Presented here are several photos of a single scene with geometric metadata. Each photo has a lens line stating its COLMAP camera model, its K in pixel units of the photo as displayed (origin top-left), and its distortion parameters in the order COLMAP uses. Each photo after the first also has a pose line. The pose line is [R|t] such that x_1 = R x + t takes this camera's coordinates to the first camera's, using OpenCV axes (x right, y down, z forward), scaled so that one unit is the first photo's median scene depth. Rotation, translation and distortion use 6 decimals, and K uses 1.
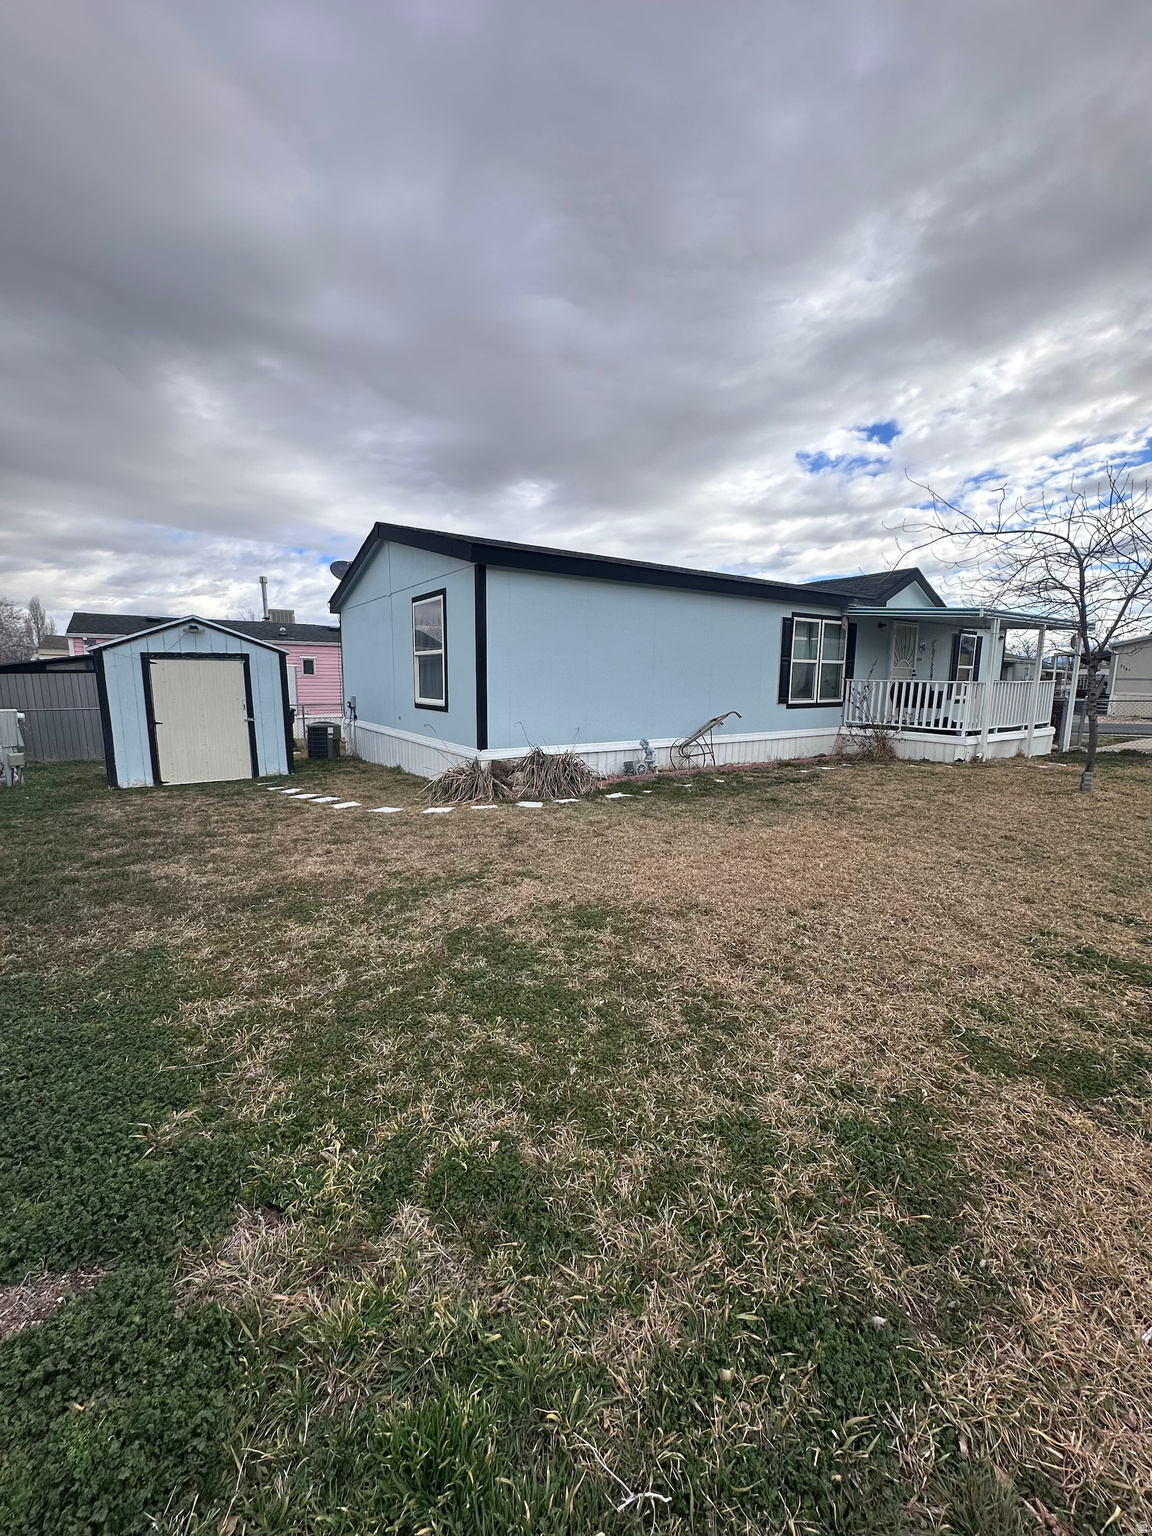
lens RADIAL K [[608.9, 0, 573.1], [0, 608.9, 765.9], [0, 0, 1]] dist [-0.000401, 0.000347]
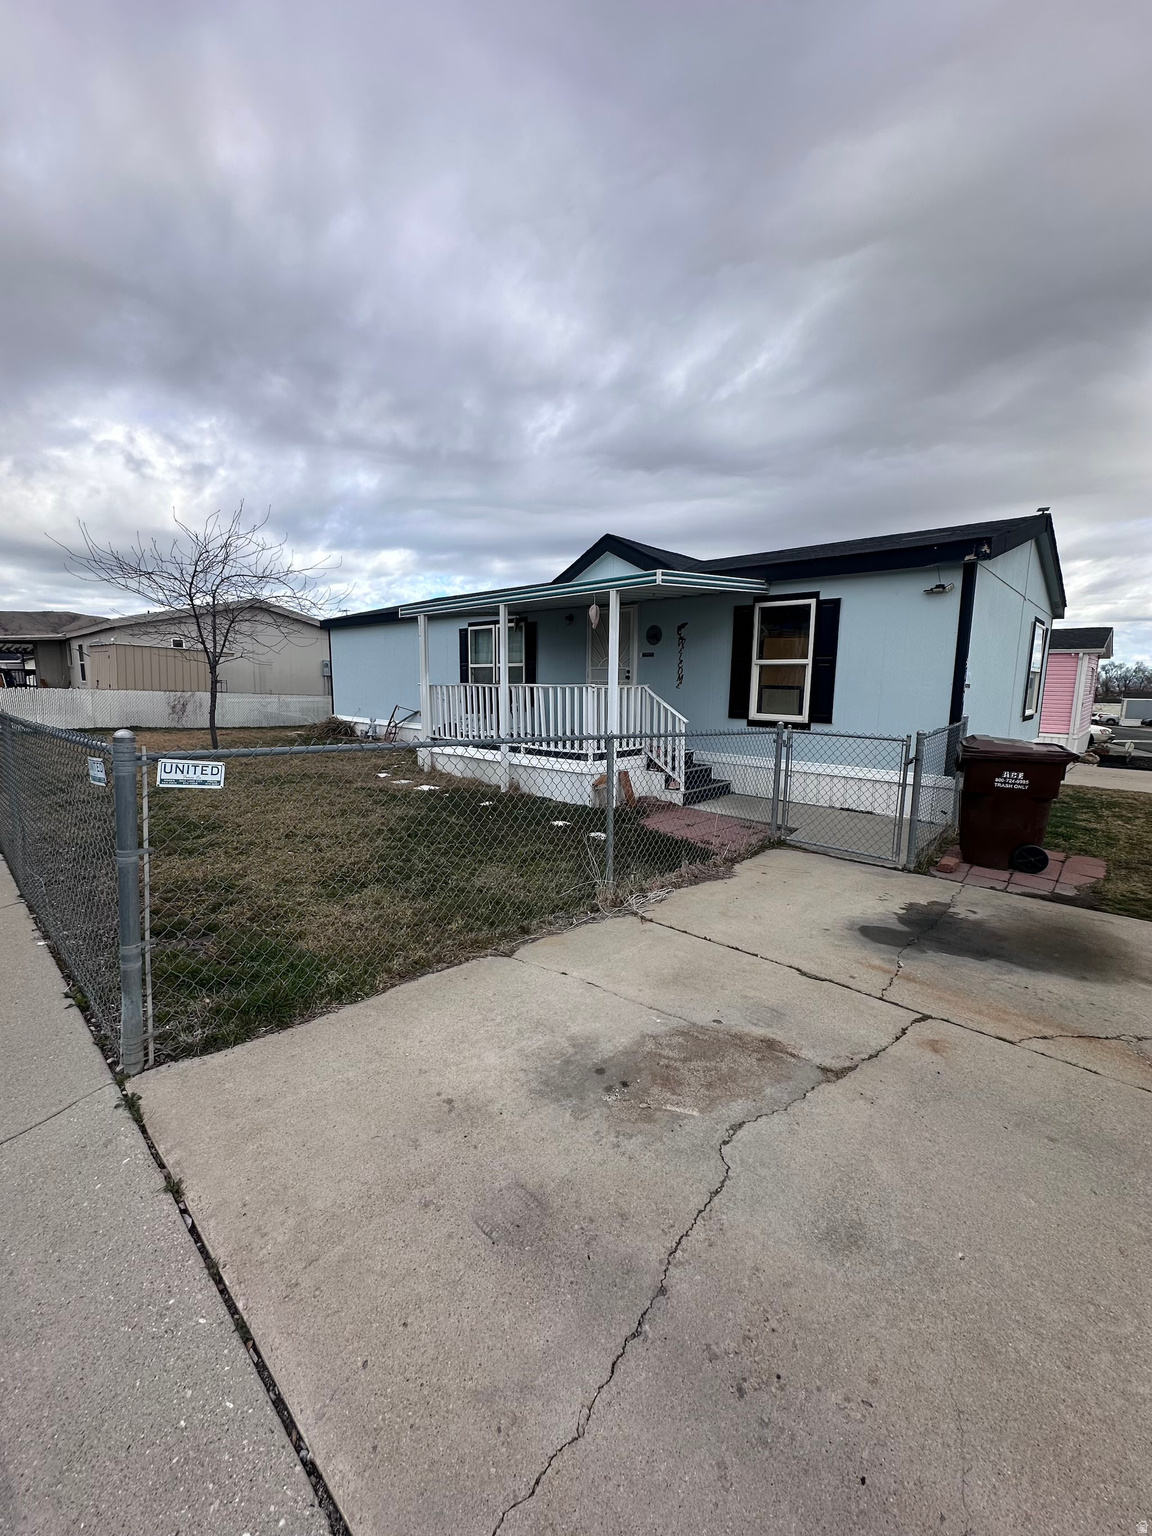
lens RADIAL K [[608.9, 0, 574.1], [0, 608.9, 774.1], [0, 0, 1]] dist [-0.000401, 0.000347]
pose [[0.246921, 0.144776, -0.958160, 1.402475], [-0.150975, 0.982450, 0.109539, -0.118957], [0.957202, 0.117611, 0.264445, 0.844919]]
